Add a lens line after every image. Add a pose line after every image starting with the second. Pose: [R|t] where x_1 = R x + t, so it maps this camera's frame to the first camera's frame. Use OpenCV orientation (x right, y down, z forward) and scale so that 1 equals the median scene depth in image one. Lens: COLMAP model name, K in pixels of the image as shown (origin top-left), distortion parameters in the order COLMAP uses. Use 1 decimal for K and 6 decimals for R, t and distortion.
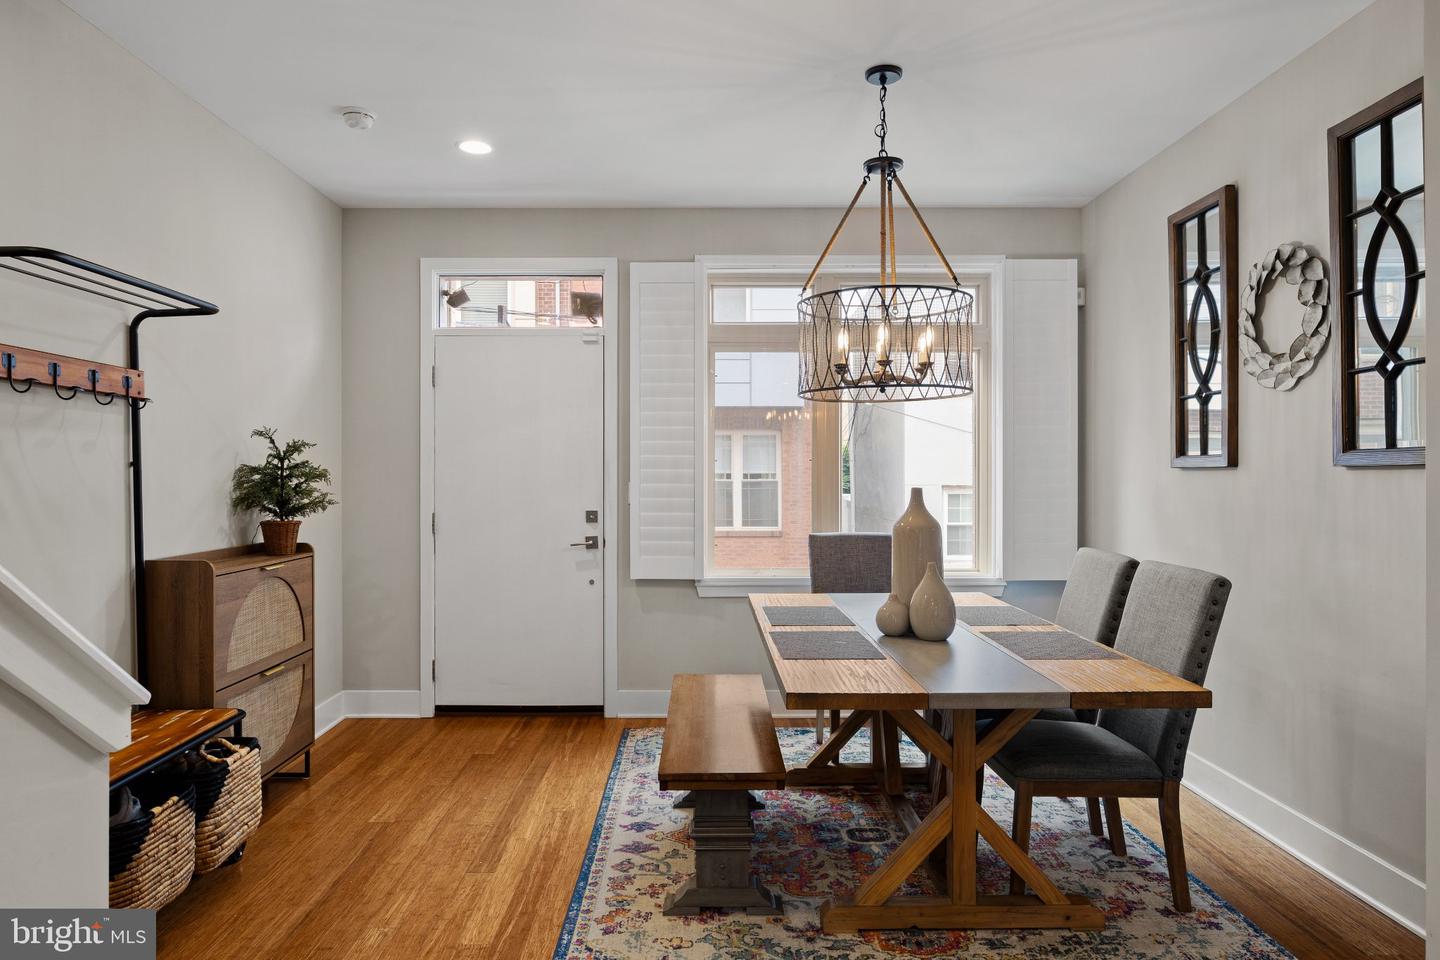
lens RADIAL K [[915.7, 0, 722.1], [0, 915.7, 481.1], [0, 0, 1]] dist [0.001945, 0.000630]
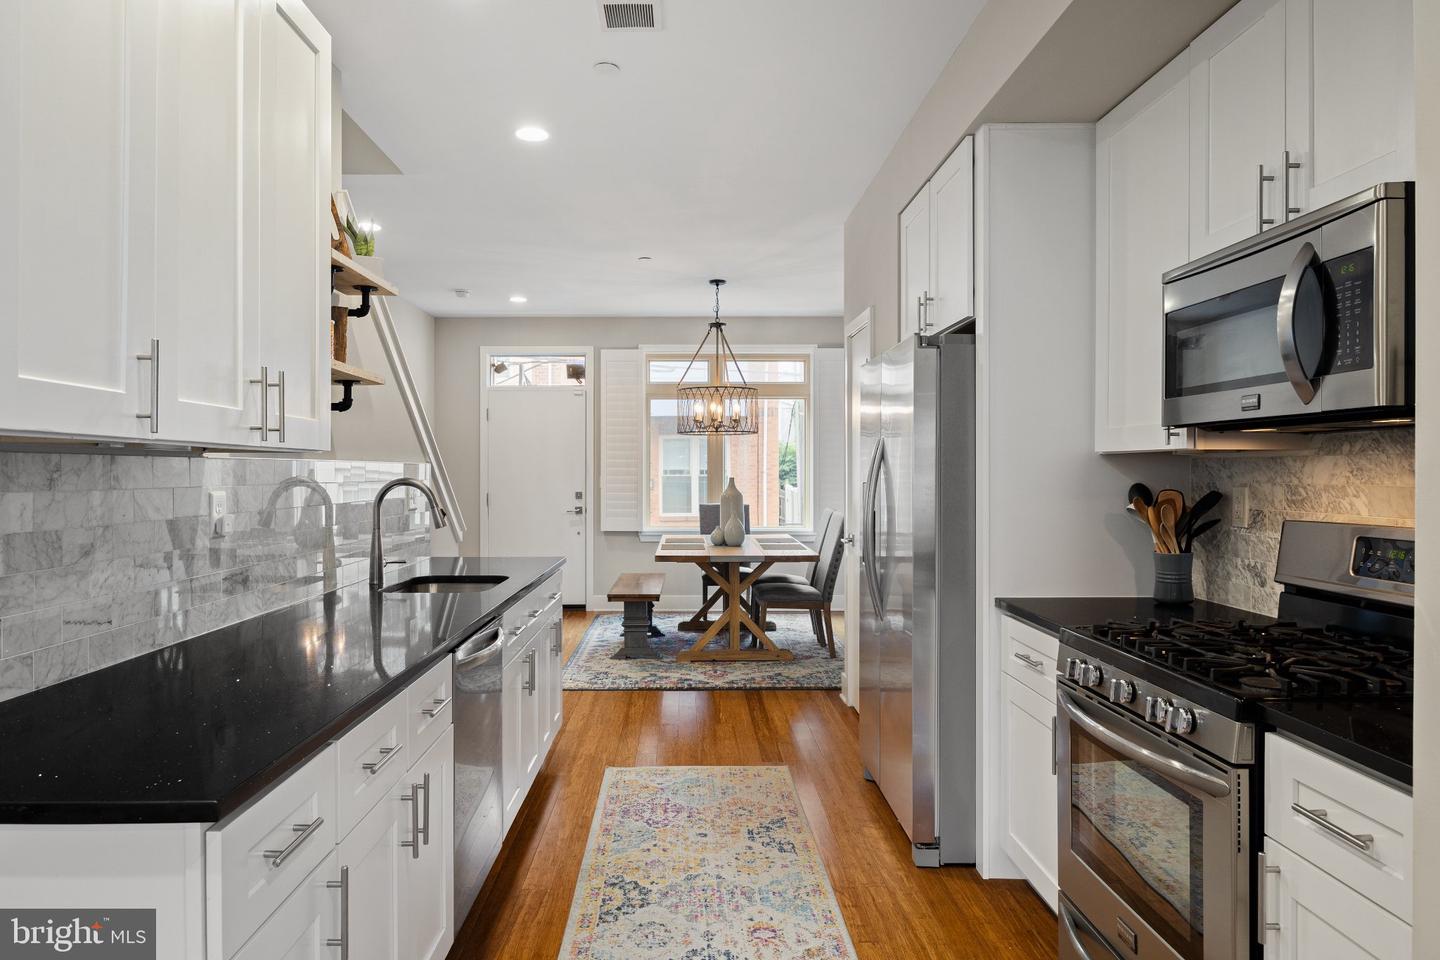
lens RADIAL K [[915.7, 0, 715.7], [0, 915.7, 476.9], [0, 0, 1]] dist [0.001945, 0.000630]
pose [[0.999936, -0.000094, 0.011279, 0.097458], [0.000095, 1.000000, -0.000078, 0.003980], [-0.011278, 0.000079, 0.999936, -0.737215]]
